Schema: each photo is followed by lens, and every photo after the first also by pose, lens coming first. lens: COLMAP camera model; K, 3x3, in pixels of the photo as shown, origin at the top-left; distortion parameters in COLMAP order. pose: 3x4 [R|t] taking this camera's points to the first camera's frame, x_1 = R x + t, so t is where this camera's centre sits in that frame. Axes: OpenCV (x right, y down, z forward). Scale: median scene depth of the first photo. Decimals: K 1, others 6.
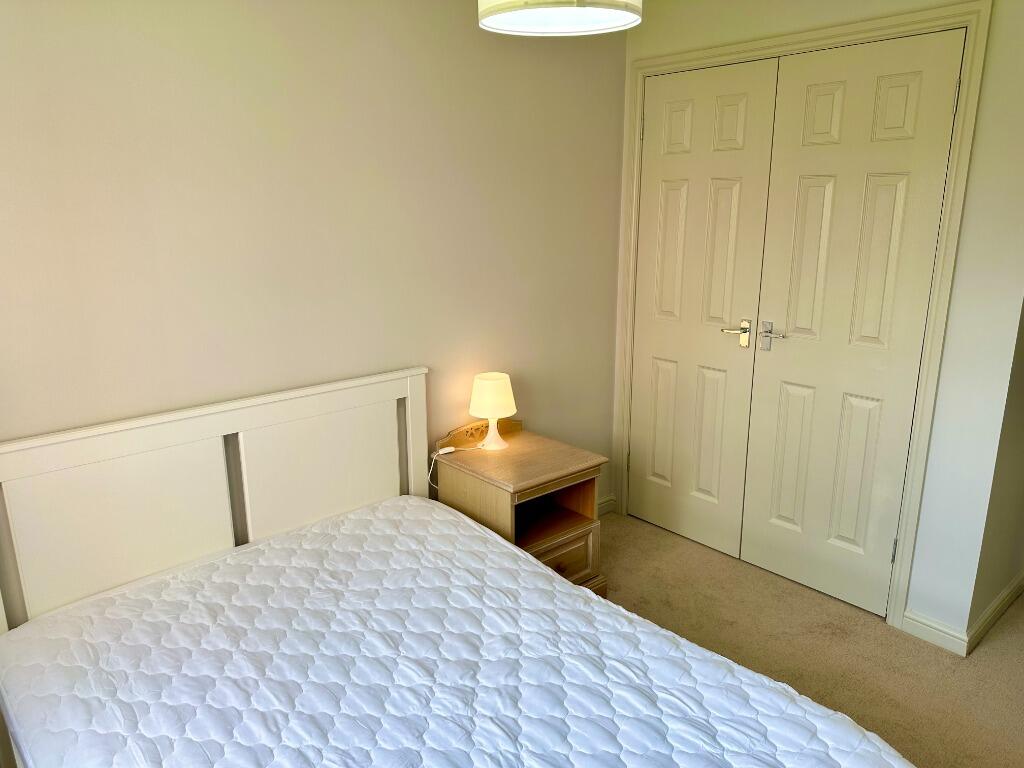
lens RADIAL K [[715.6, 0, 512.0], [0, 715.6, 384.0], [0, 0, 1]] dist [0.074817, -0.080964]
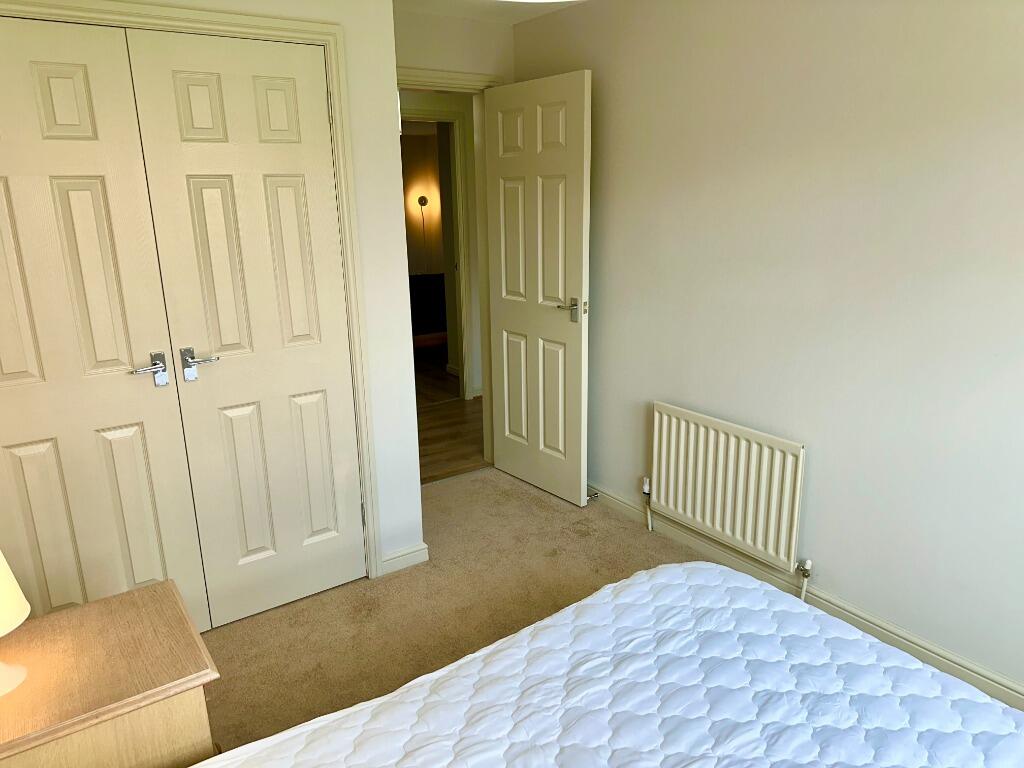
lens RADIAL K [[715.6, 0, 512.0], [0, 715.6, 384.0], [0, 0, 1]] dist [0.074817, -0.080964]
pose [[0.113686, -0.253268, 0.960693, -0.469702], [0.268216, 0.938882, 0.215778, -0.139653], [-0.956627, 0.233142, 0.174668, 0.549493]]
